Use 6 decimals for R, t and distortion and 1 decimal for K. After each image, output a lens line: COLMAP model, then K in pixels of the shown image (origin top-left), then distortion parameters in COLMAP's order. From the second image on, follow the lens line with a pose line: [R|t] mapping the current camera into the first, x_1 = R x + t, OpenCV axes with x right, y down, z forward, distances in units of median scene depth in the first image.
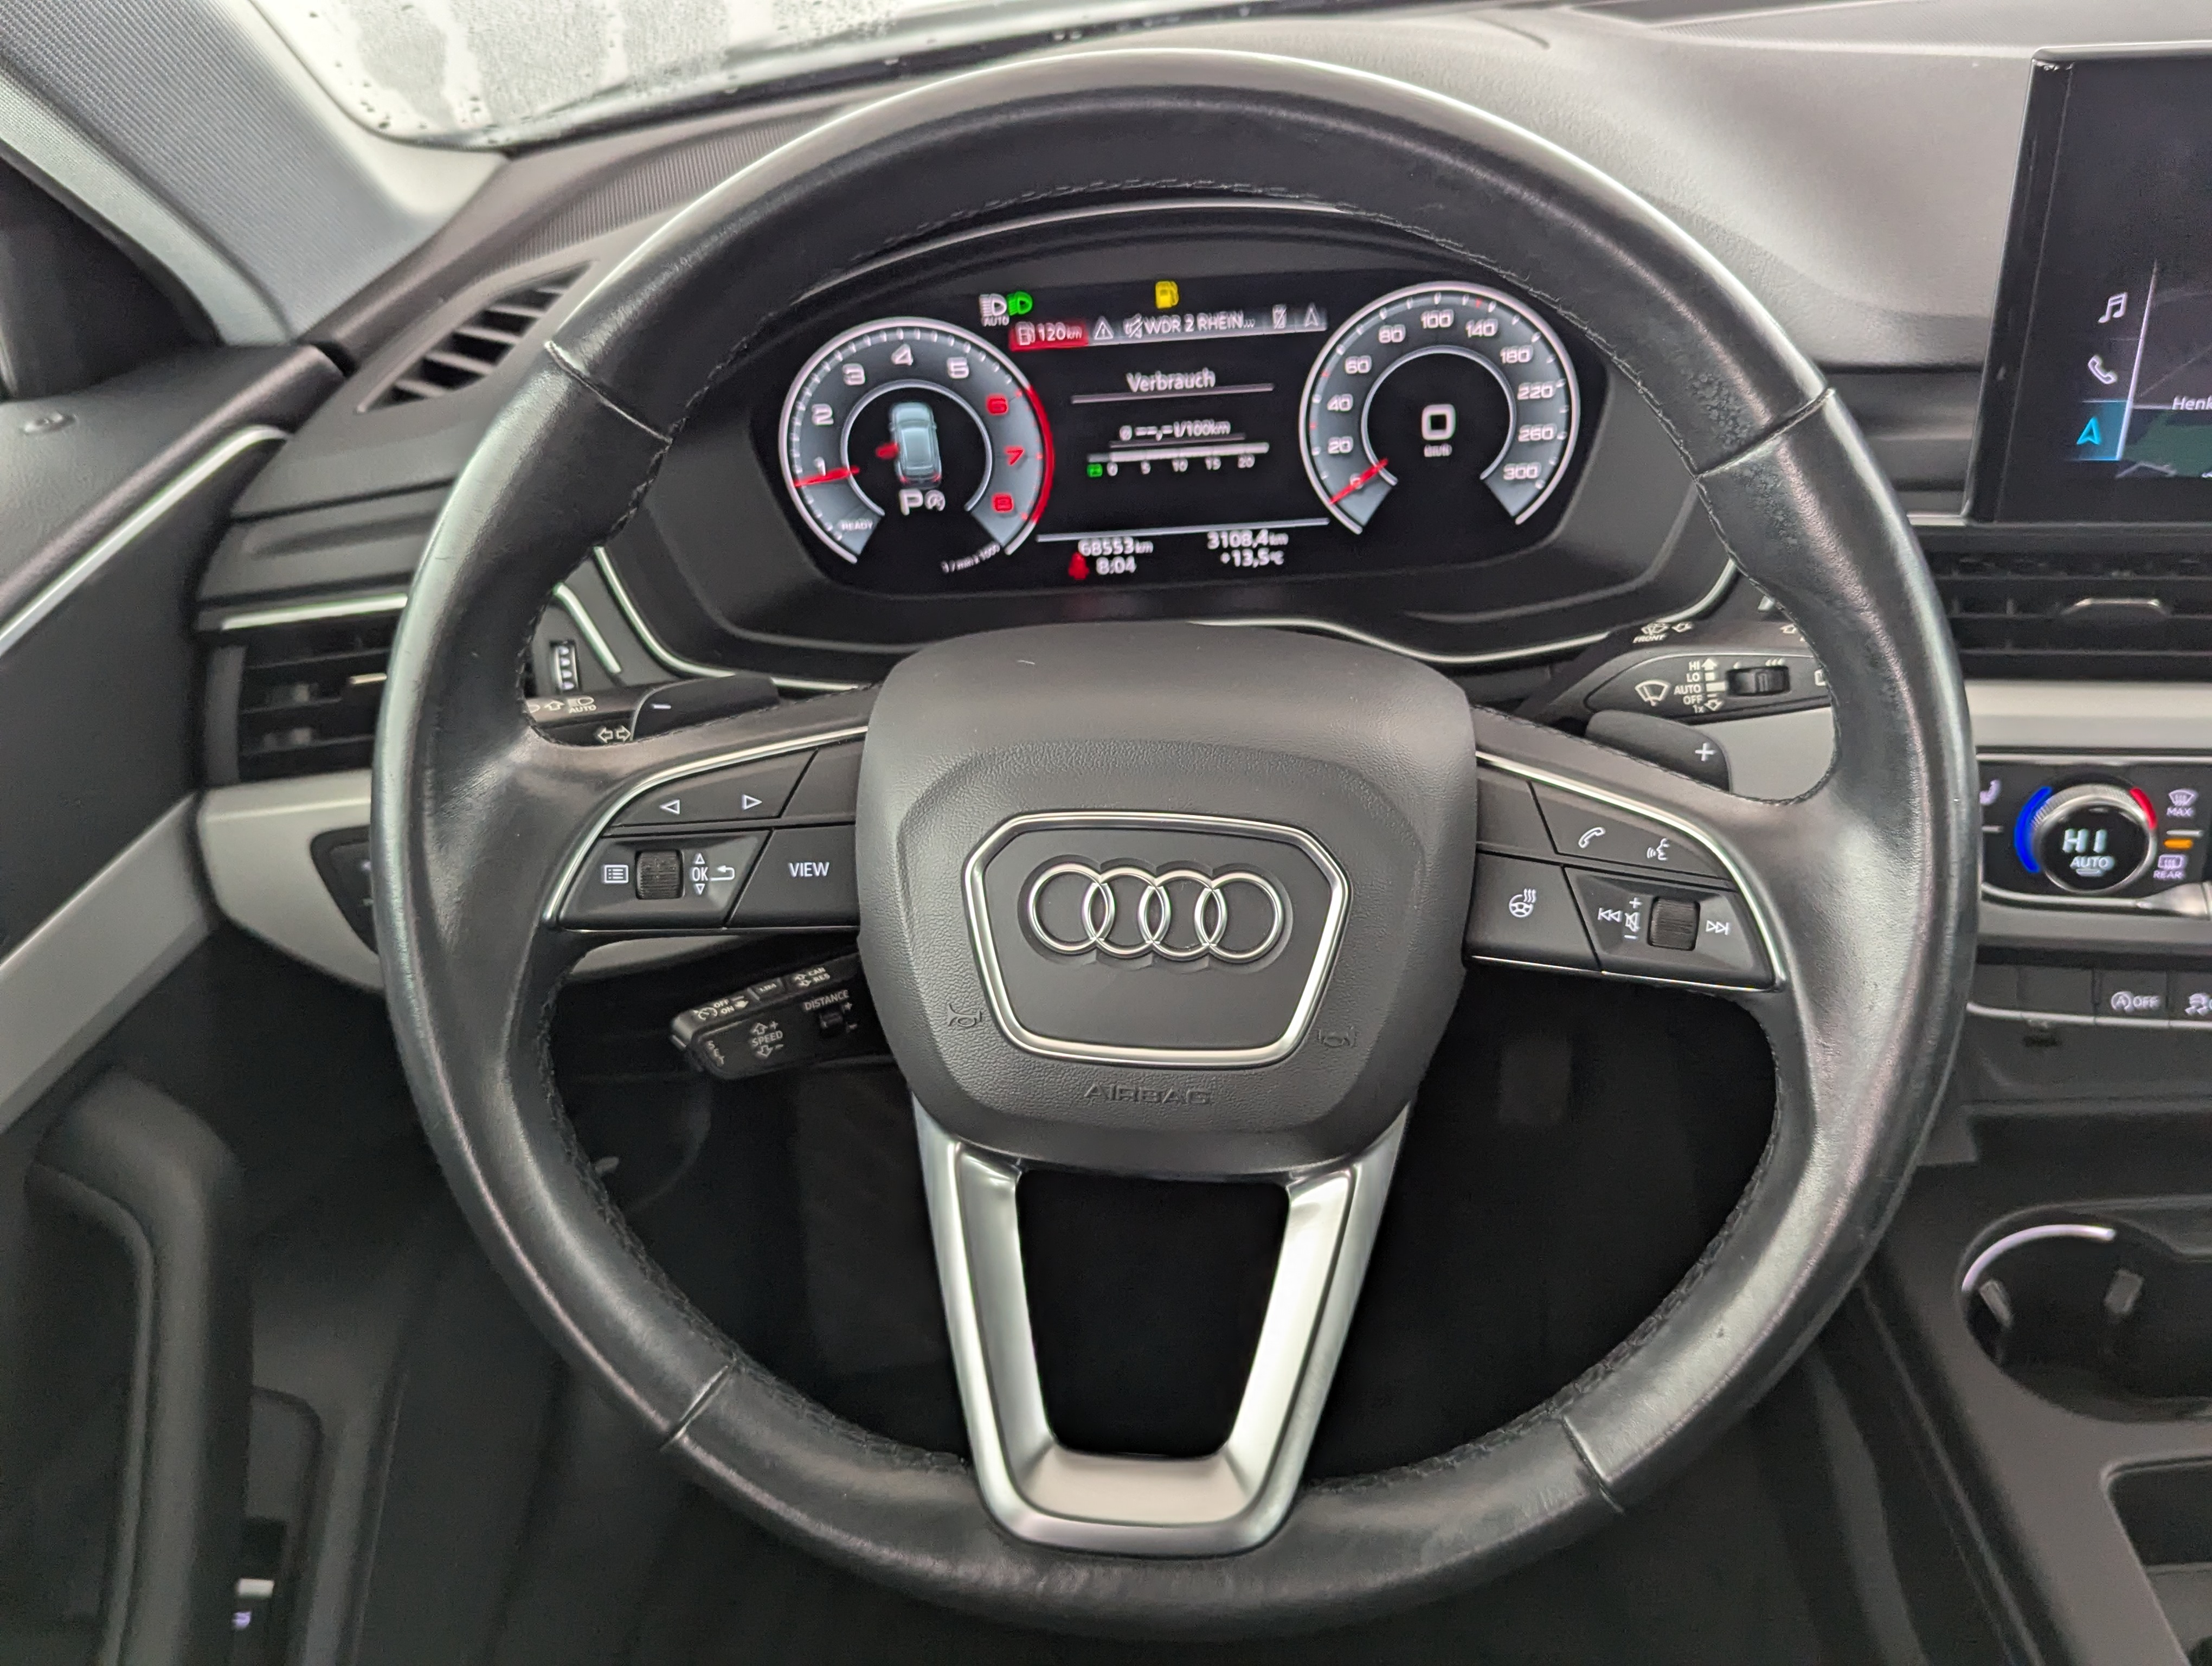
lens RADIAL K [[2023.5, 0, 1171.3], [0, 2023.5, 802.6], [0, 0, 1]] dist [0.032934, 0.000000]
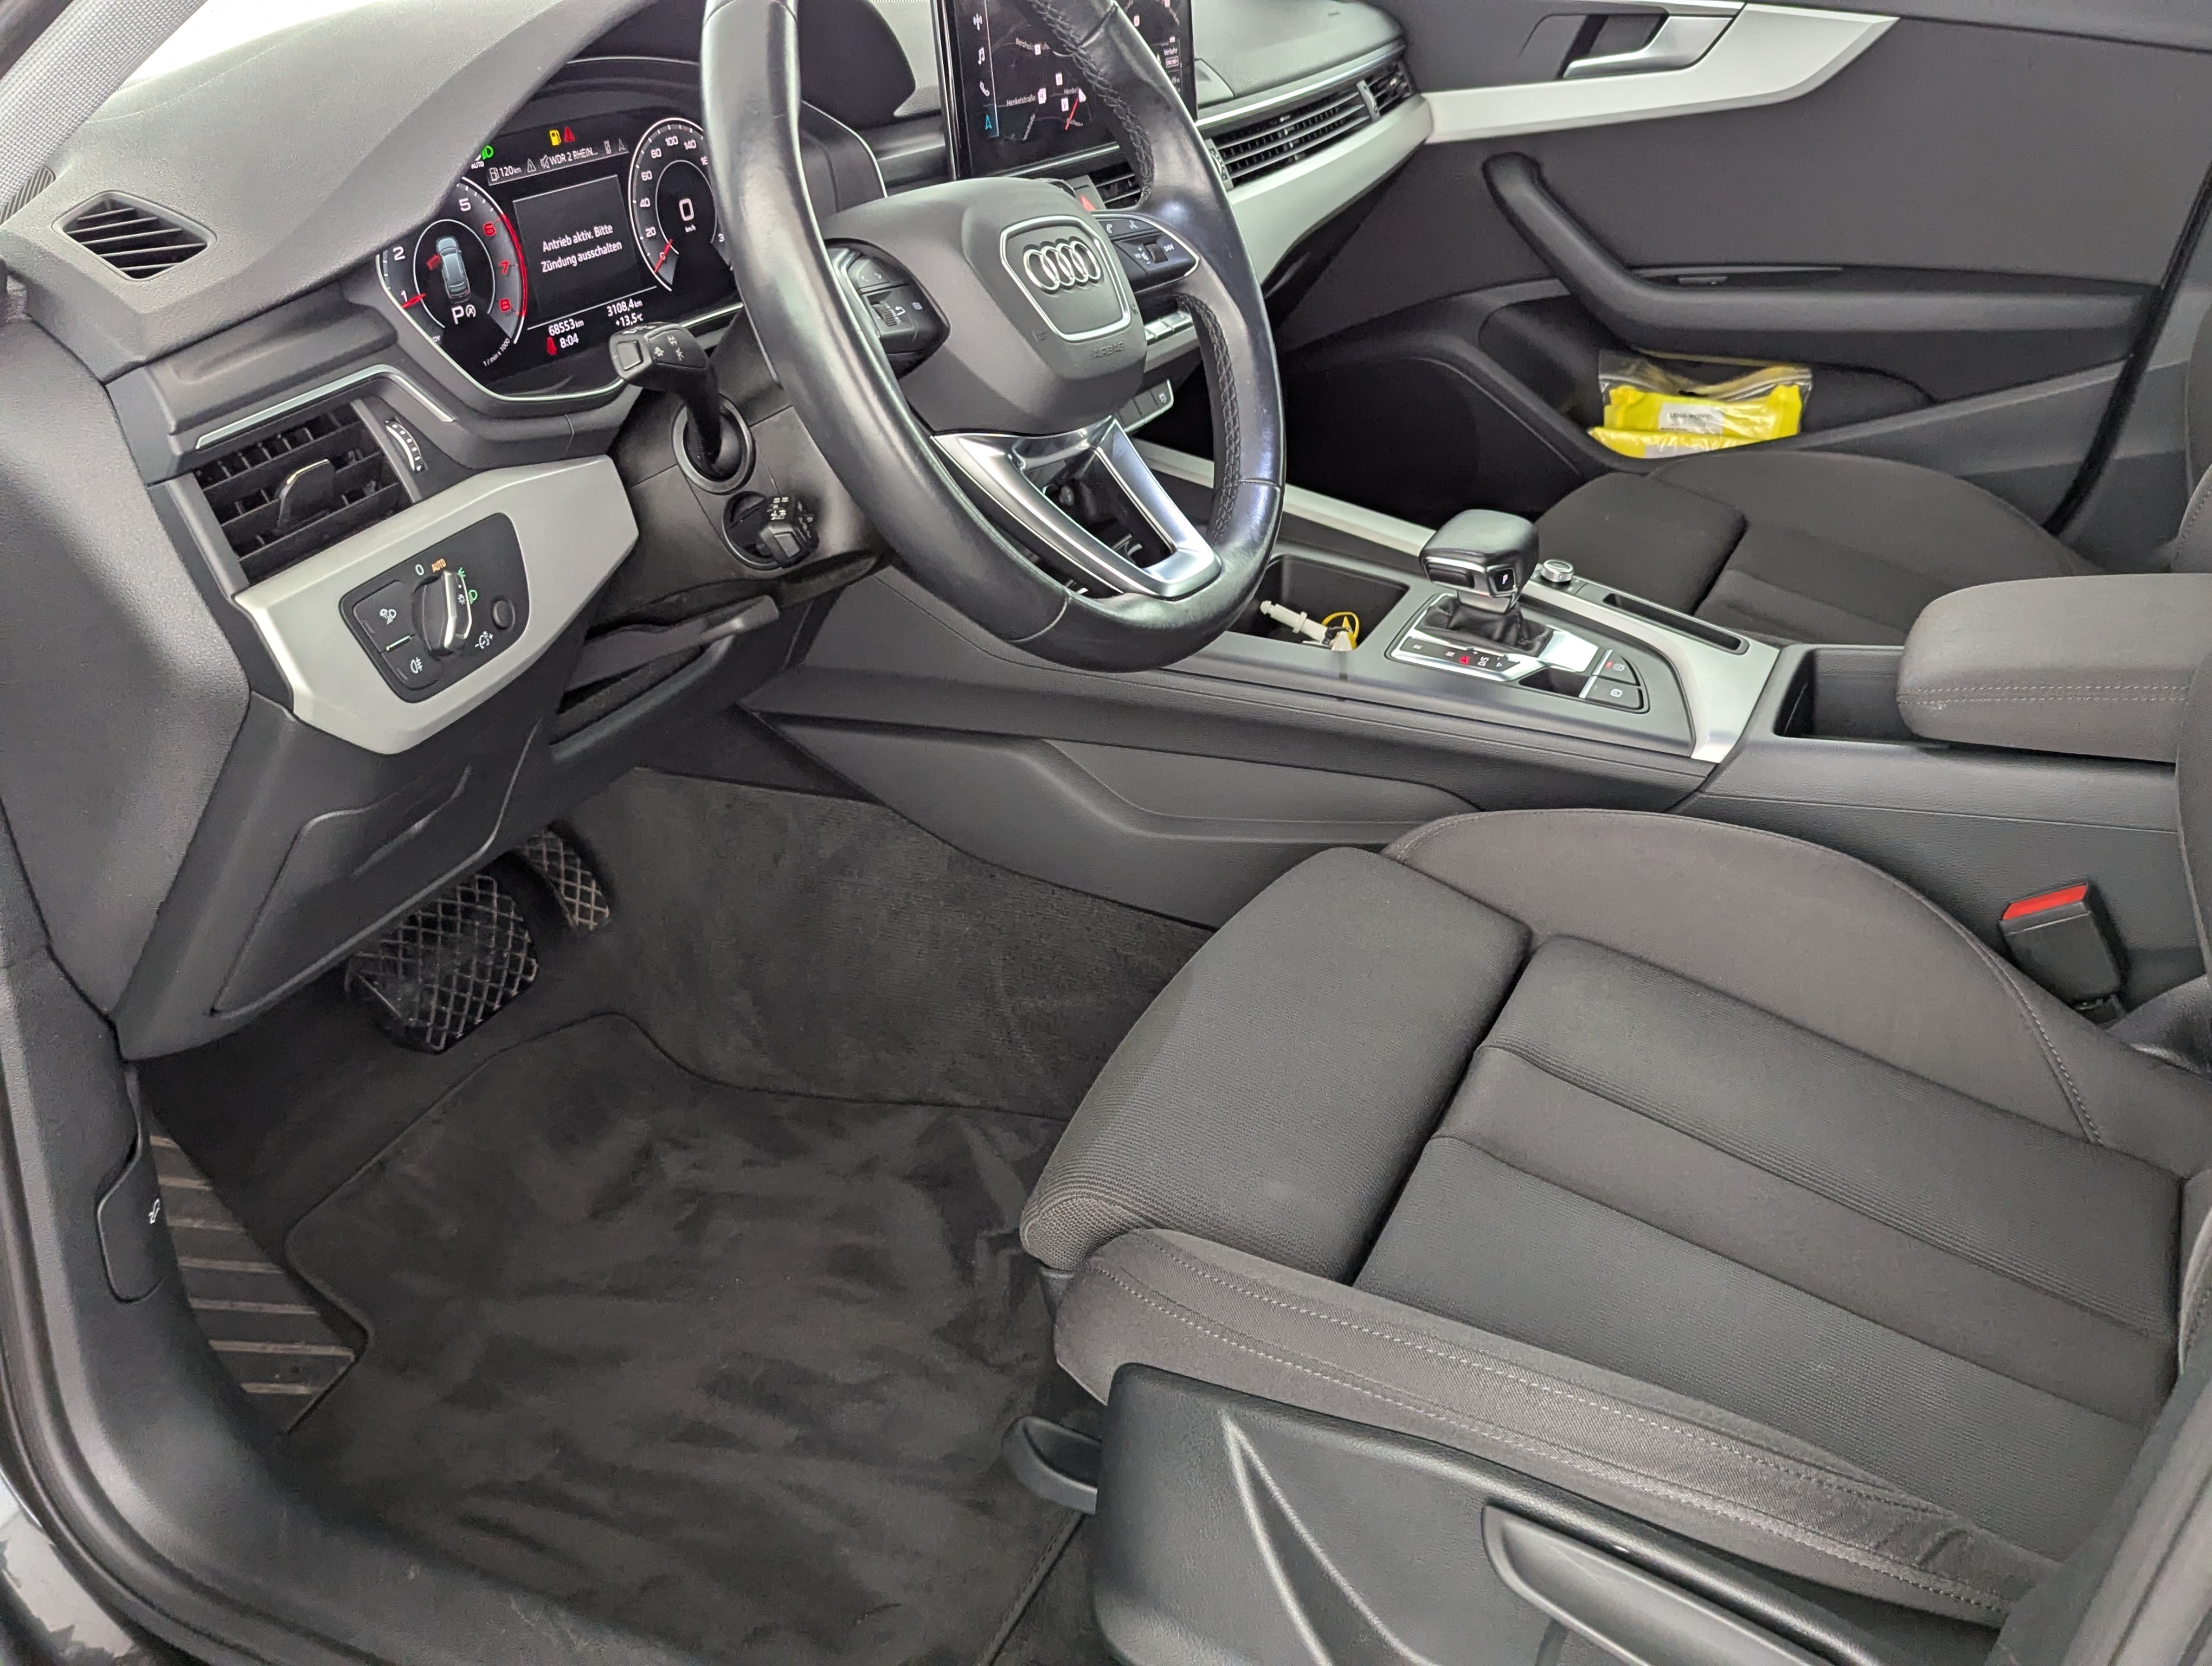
lens RADIAL K [[2023.5, 0, 1091.6], [0, 2023.5, 833.8], [0, 0, 1]] dist [0.032934, 0.000000]
pose [[0.417281, -0.353447, 0.837229, -1.265239], [0.509371, 0.853916, 0.106618, 0.226423], [-0.752607, 0.381971, 0.536359, 0.097609]]
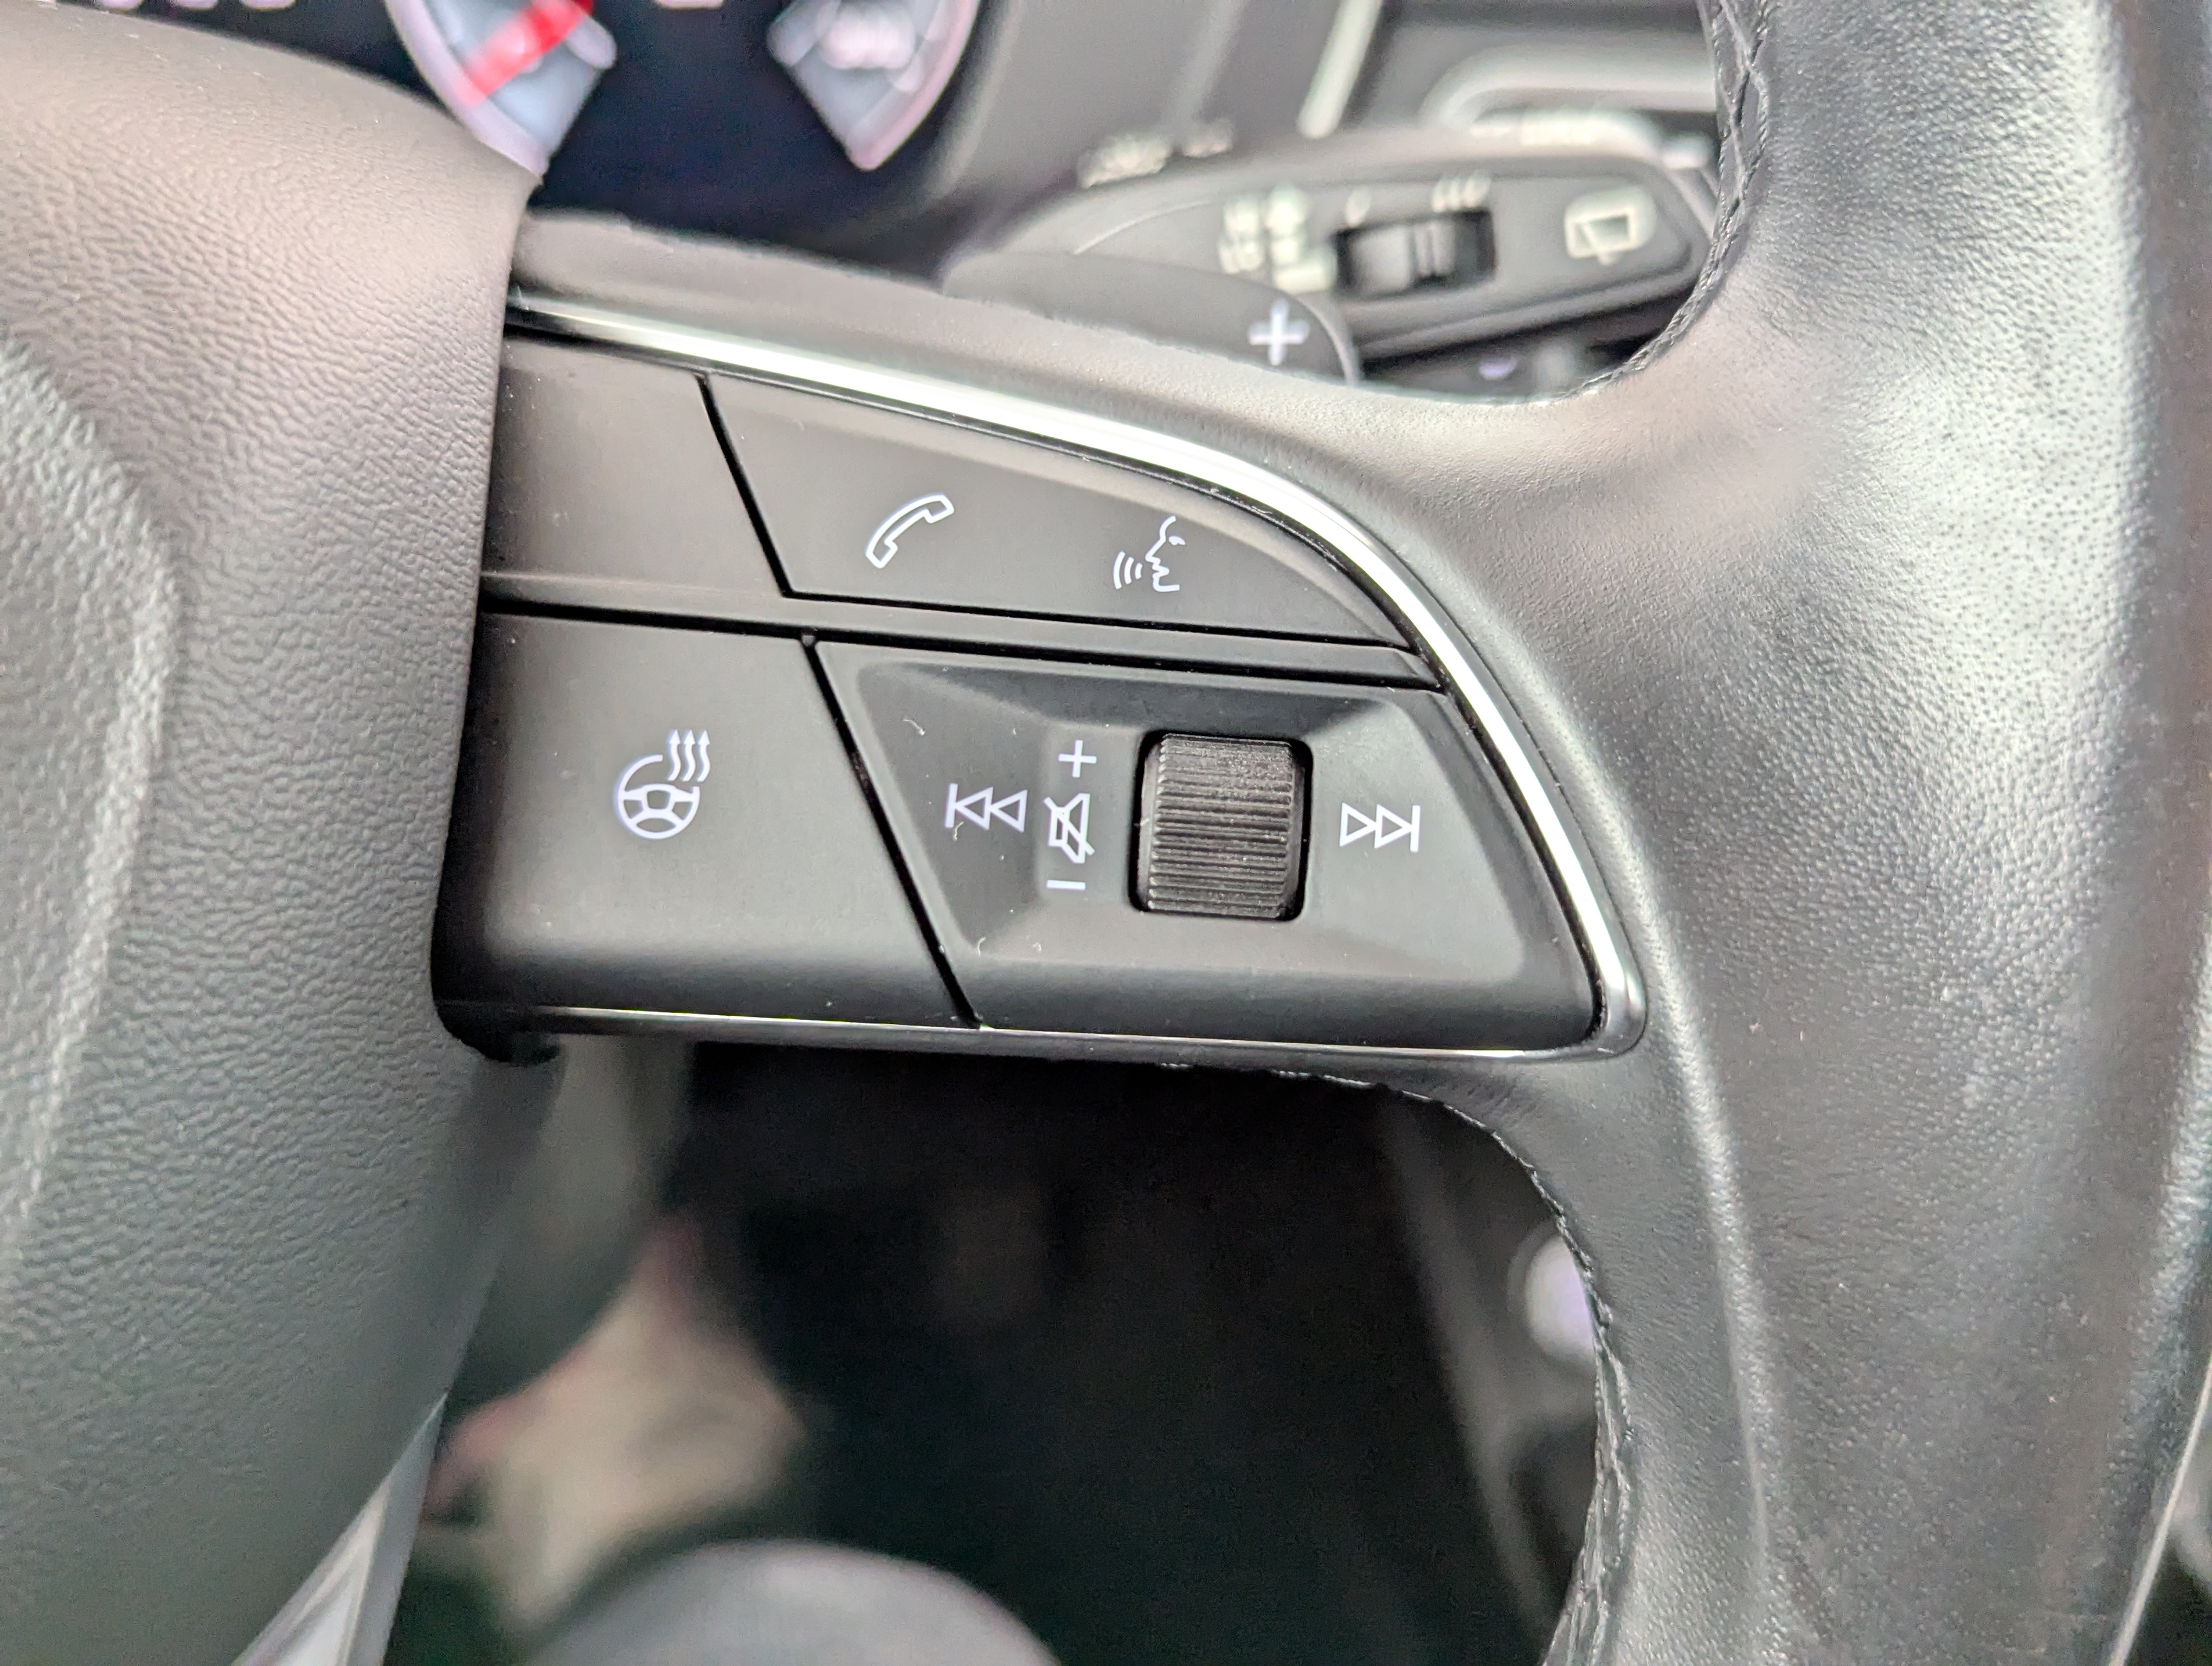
lens RADIAL K [[2023.5, 0, 1124.4], [0, 2023.5, 841.7], [0, 0, 1]] dist [0.032934, 0.000000]
pose [[0.978386, -0.044767, 0.201885, 0.128065], [0.052409, 0.998091, -0.032665, 0.049421], [-0.200038, 0.042540, 0.978864, 0.523054]]
